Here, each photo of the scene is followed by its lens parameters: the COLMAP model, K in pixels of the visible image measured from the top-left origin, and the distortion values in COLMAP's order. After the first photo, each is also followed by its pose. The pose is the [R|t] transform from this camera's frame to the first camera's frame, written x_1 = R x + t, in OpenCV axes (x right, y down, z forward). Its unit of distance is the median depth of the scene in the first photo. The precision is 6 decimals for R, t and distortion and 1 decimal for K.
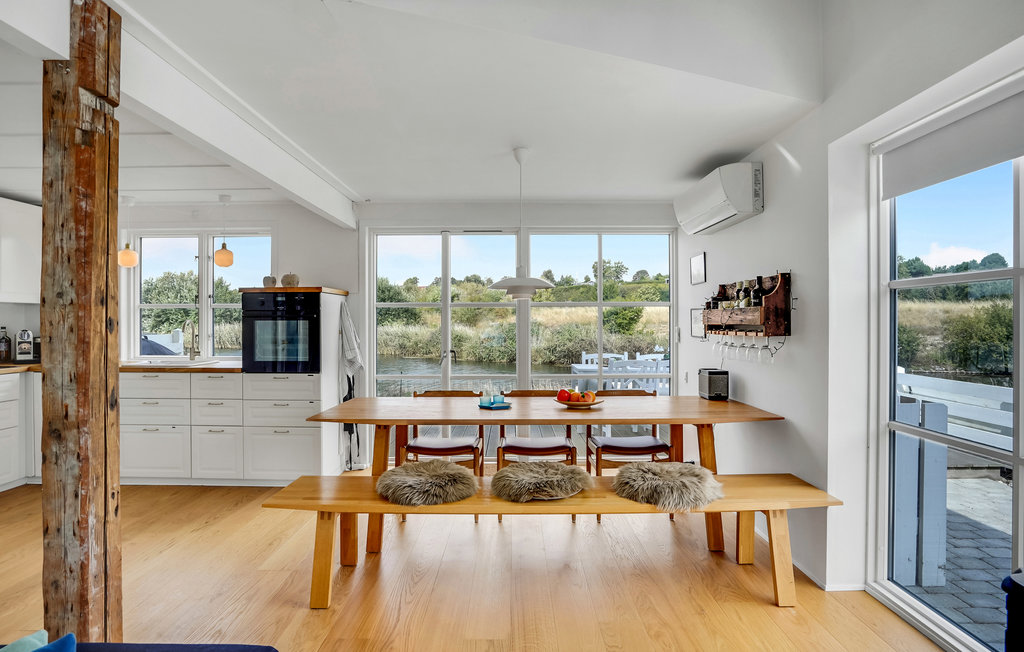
lens RADIAL K [[566.6, 0, 511.4], [0, 566.6, 320.5], [0, 0, 1]] dist [-0.017302, 0.000404]
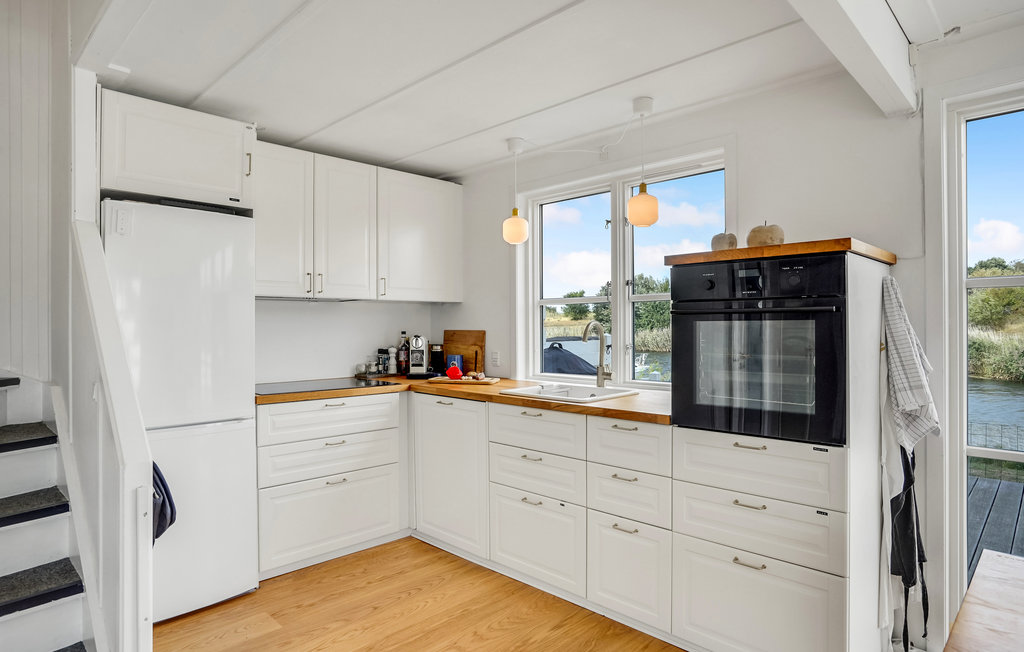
lens RADIAL K [[593.4, 0, 512.0], [0, 593.4, 326.0], [0, 0, 1]] dist [-0.008657, 0.000555]
pose [[0.739844, -0.002960, -0.672772, -0.203994], [0.006061, 0.999979, 0.002266, 0.002119], [0.672751, -0.005754, 0.739846, 0.463323]]
